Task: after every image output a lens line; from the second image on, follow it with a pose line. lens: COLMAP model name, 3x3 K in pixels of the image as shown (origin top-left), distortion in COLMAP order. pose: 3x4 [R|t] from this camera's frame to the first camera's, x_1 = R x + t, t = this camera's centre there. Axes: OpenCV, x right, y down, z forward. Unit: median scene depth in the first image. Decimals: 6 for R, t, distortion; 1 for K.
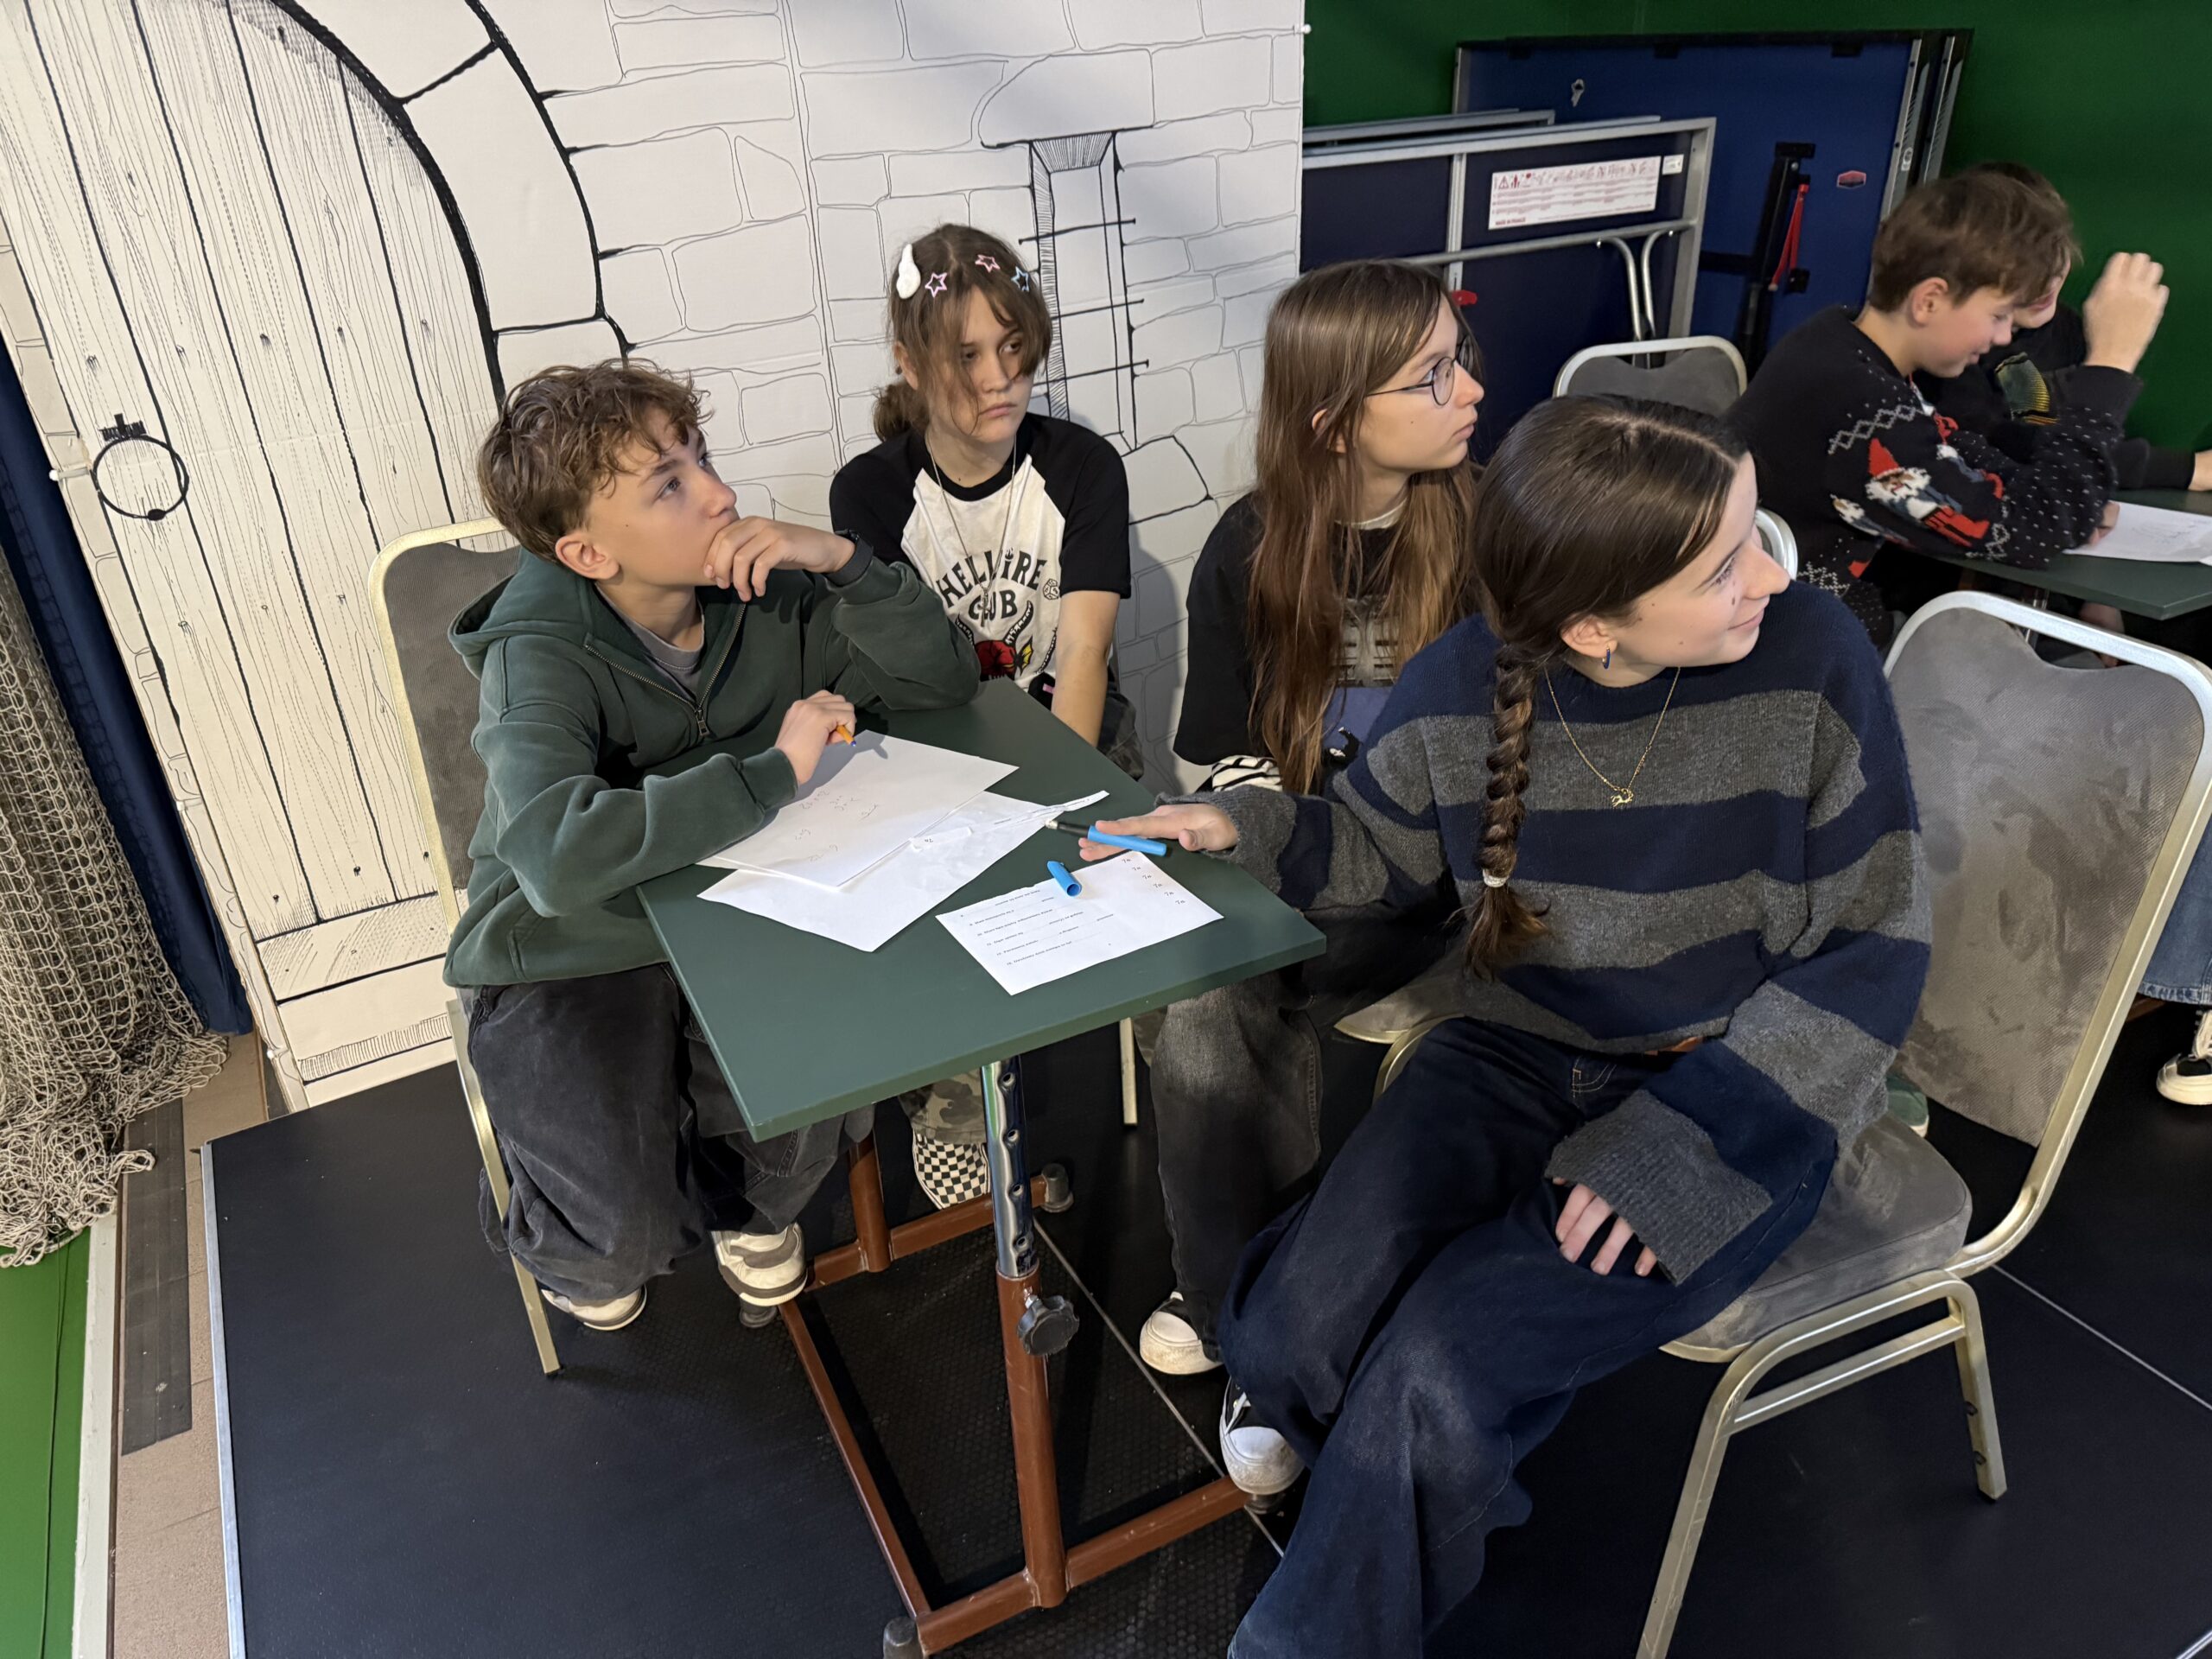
lens RADIAL K [[1542.2, 0, 1106.0], [0, 1542.2, 829.5], [0, 0, 1]] dist [0.005142, -0.000226]
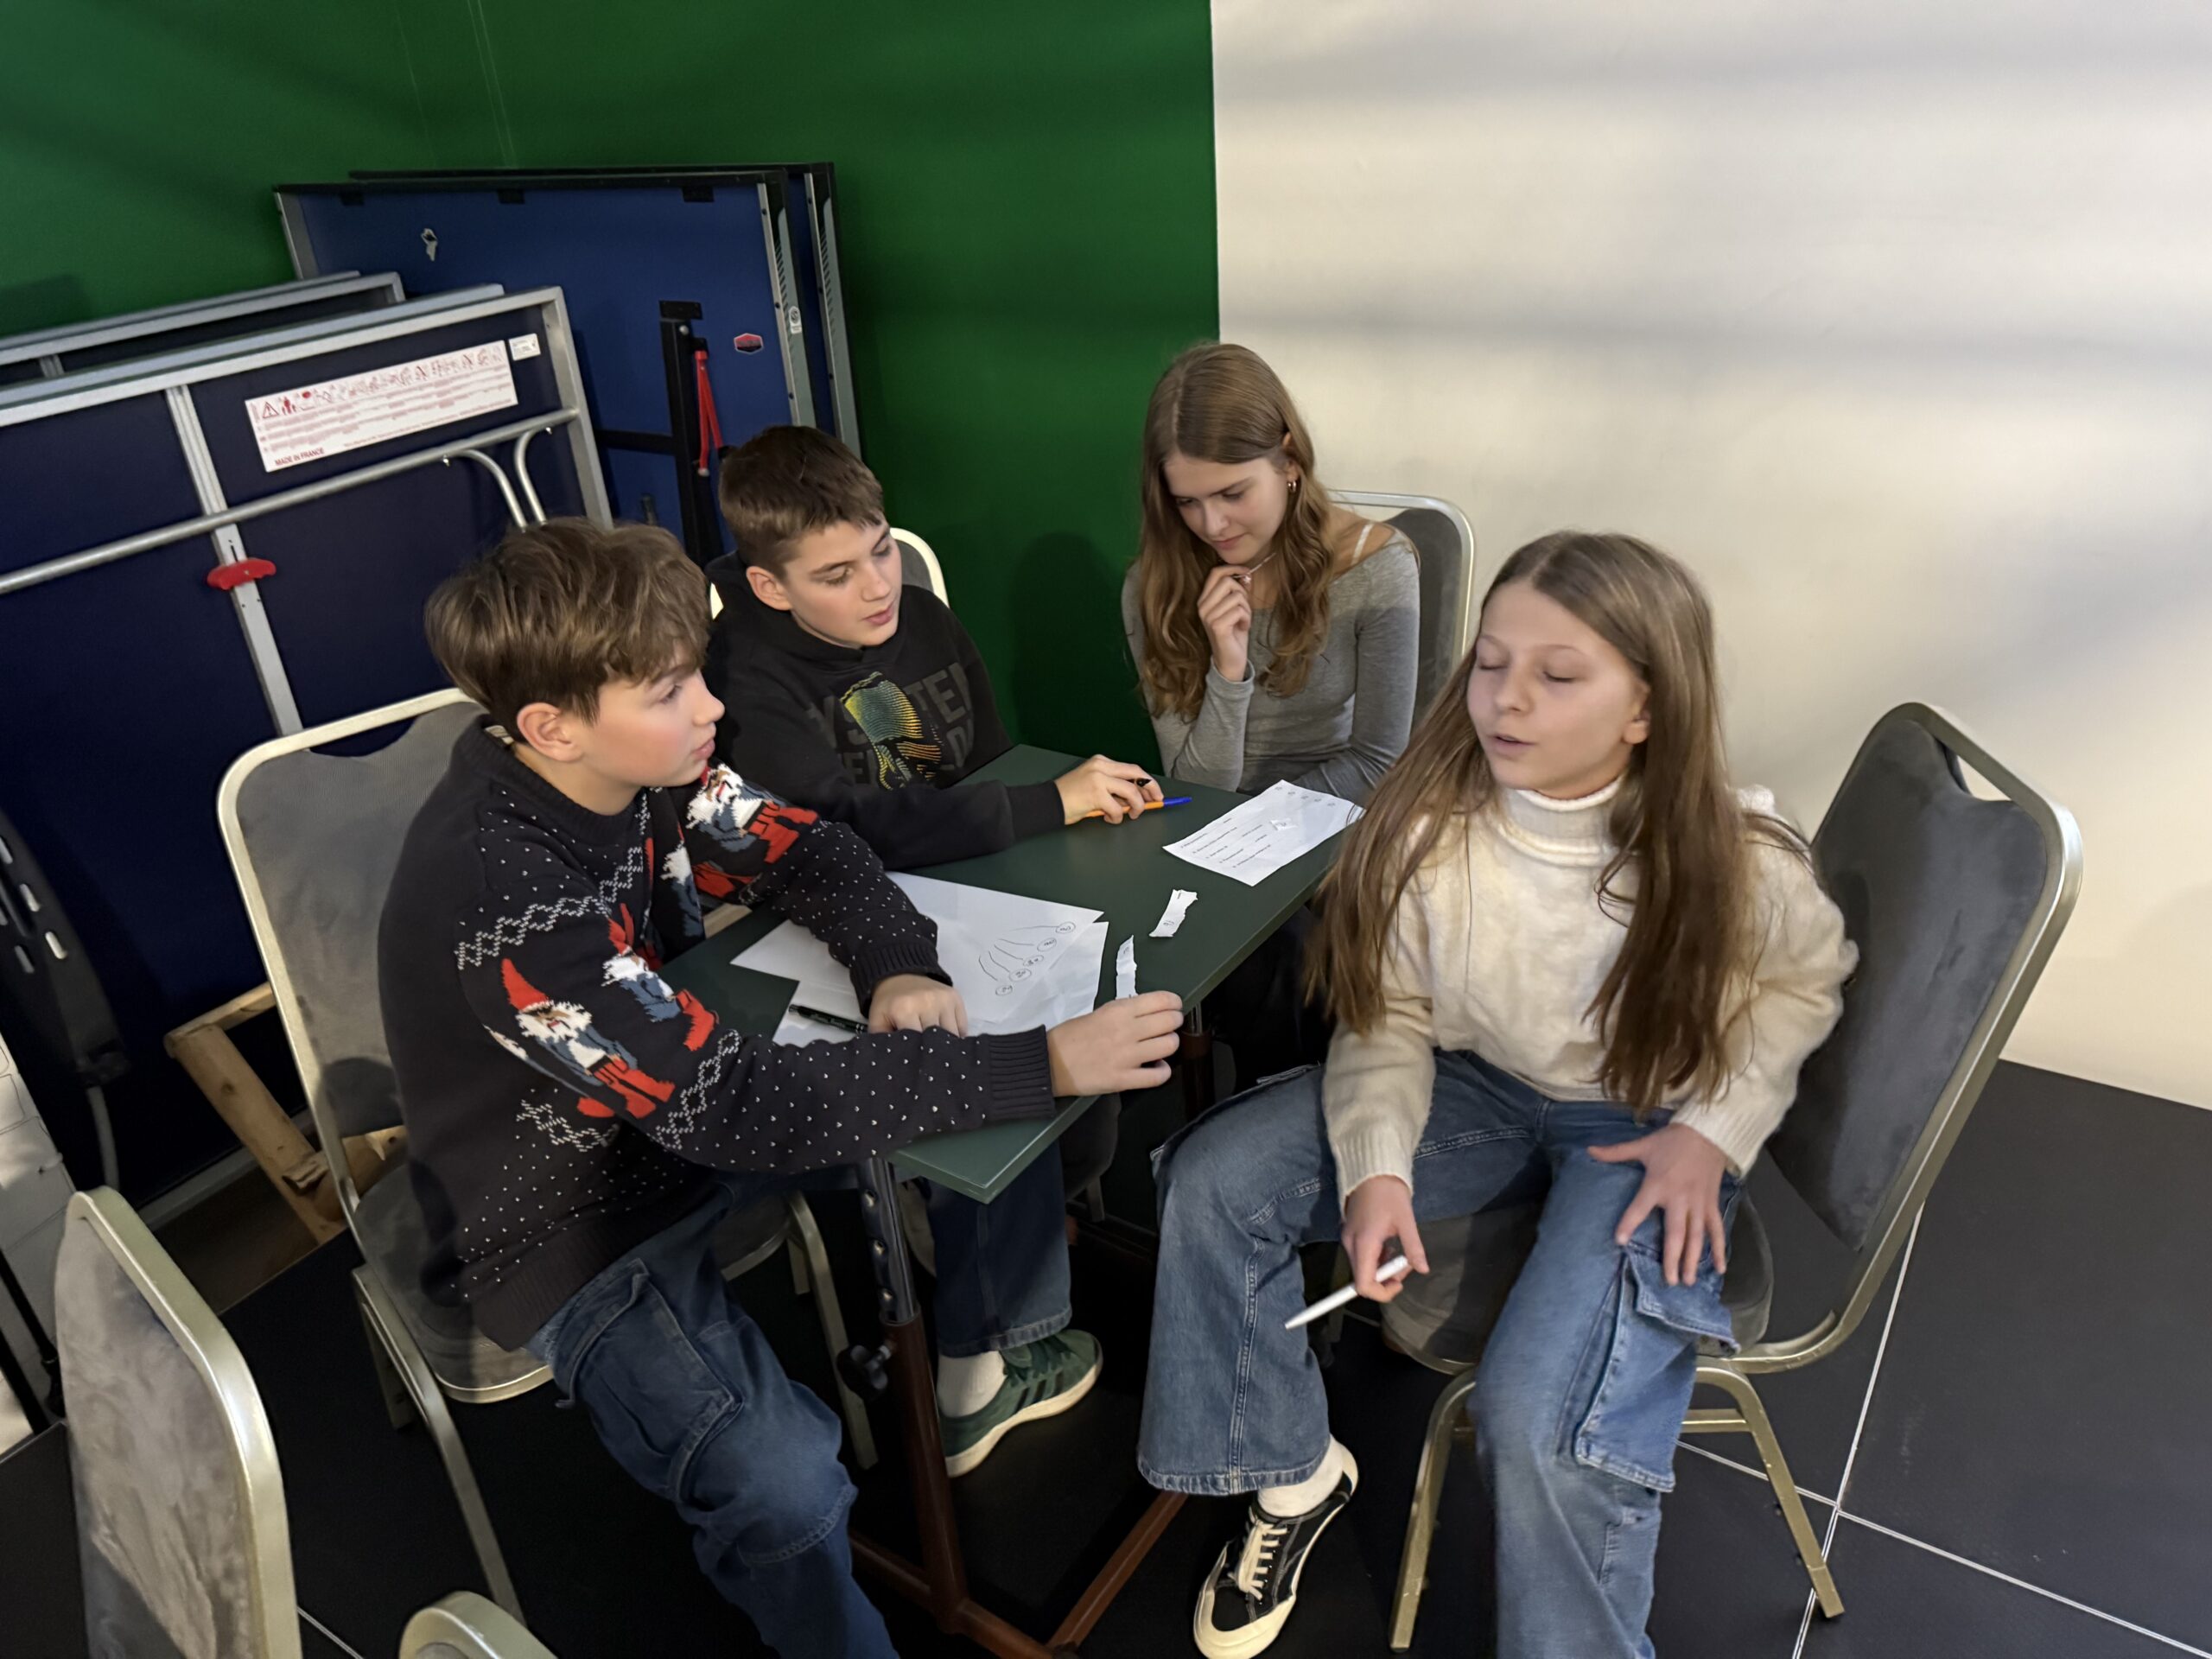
lens RADIAL K [[1649.8, 0, 1106.0], [0, 1649.8, 829.5], [0, 0, 1]] dist [-0.006611, -0.001044]
pose [[0.890009, -0.227448, 0.395160, 0.351479], [0.241890, 0.970208, 0.013634, -0.192956], [-0.386489, 0.083451, 0.918511, 0.202612]]
